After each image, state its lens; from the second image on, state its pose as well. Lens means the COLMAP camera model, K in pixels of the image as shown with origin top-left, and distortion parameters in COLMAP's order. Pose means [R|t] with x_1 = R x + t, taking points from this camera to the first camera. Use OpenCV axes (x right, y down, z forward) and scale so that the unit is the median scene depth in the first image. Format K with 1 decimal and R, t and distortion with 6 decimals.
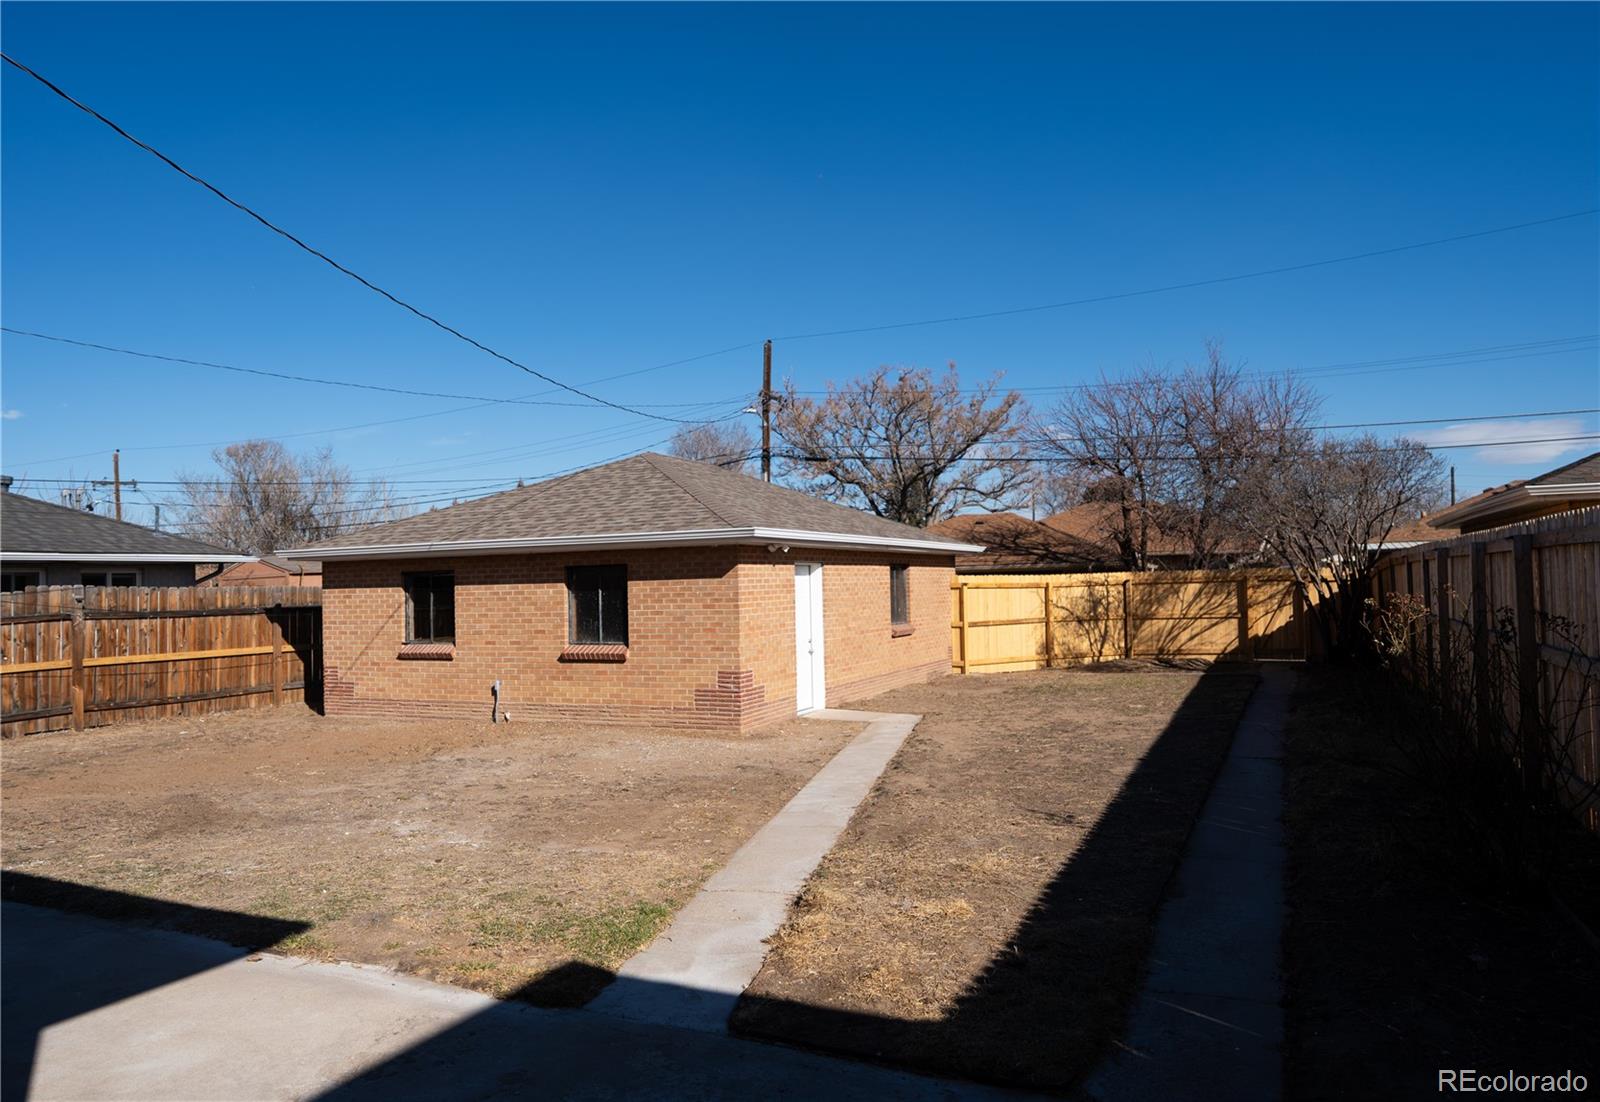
lens RADIAL K [[1045.1, 0, 800.0], [0, 1045.1, 551.0], [0, 0, 1]] dist [-0.000886, 0.000009]
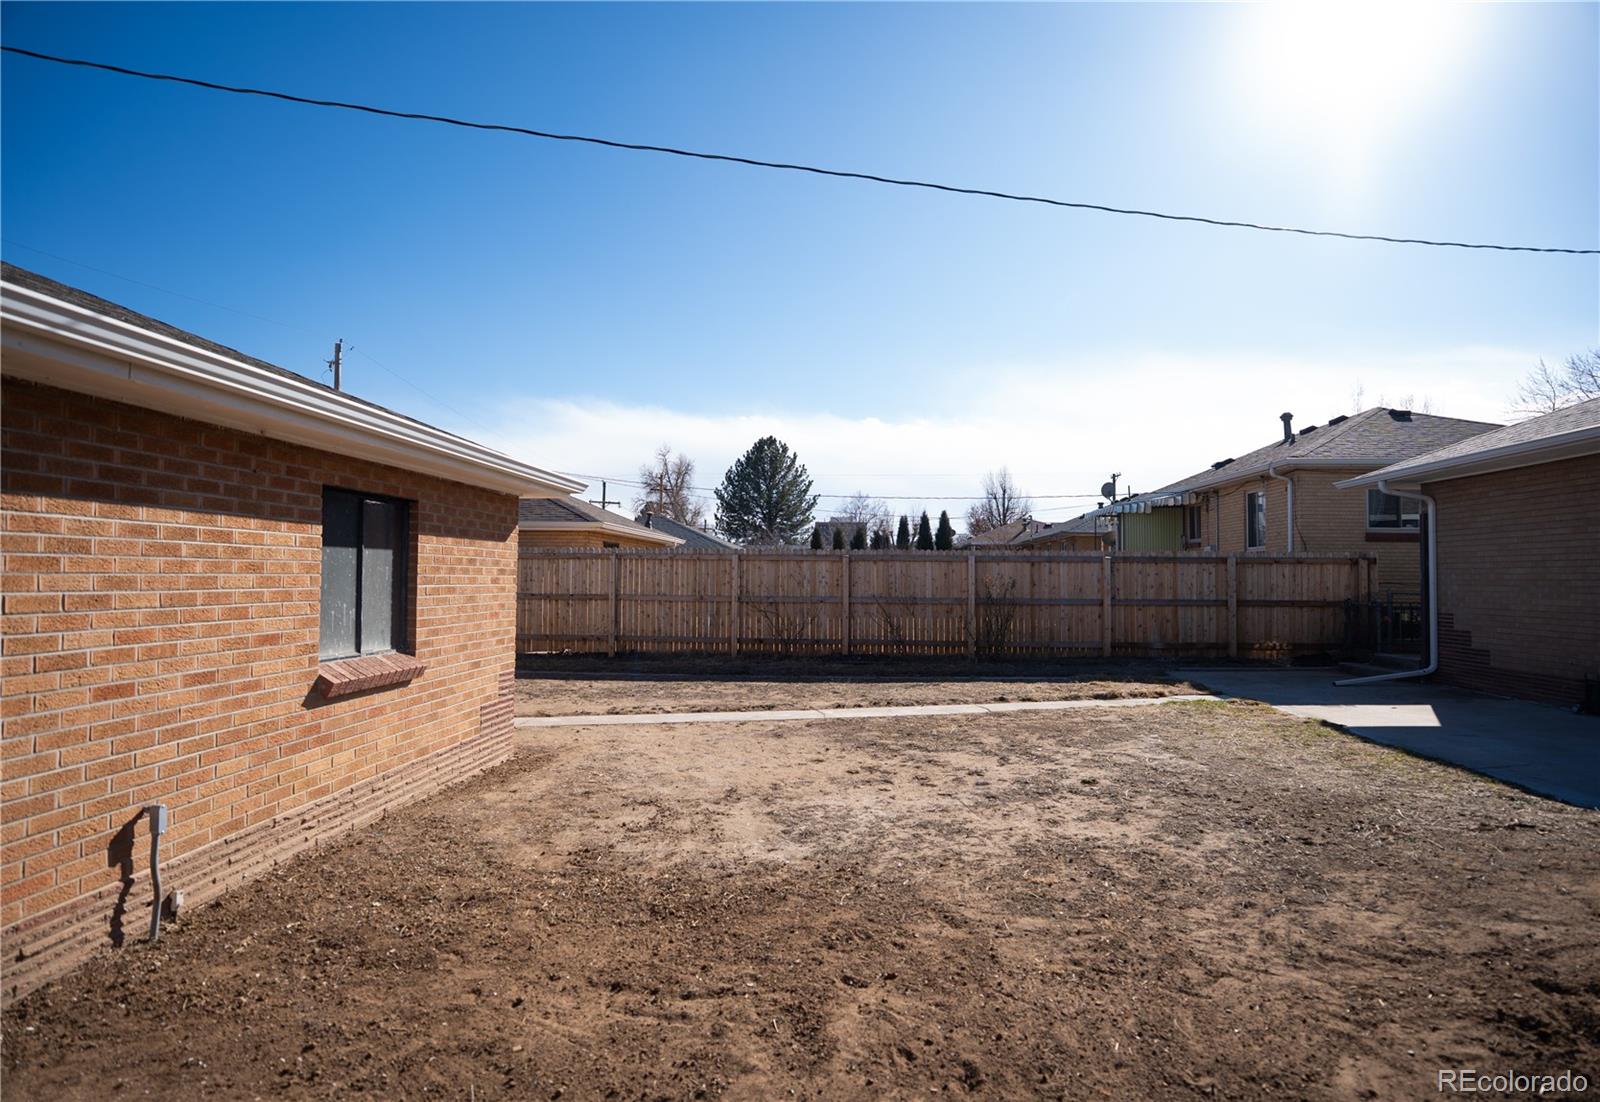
lens RADIAL K [[806.5, 0, 800.0], [0, 806.5, 551.0], [0, 0, 1]] dist [-0.076195, 0.027120]
pose [[-0.346538, 0.050960, 0.936651, -0.585563], [-0.029257, 0.997450, -0.065092, 0.056607], [-0.937580, -0.049960, -0.344163, 0.903923]]
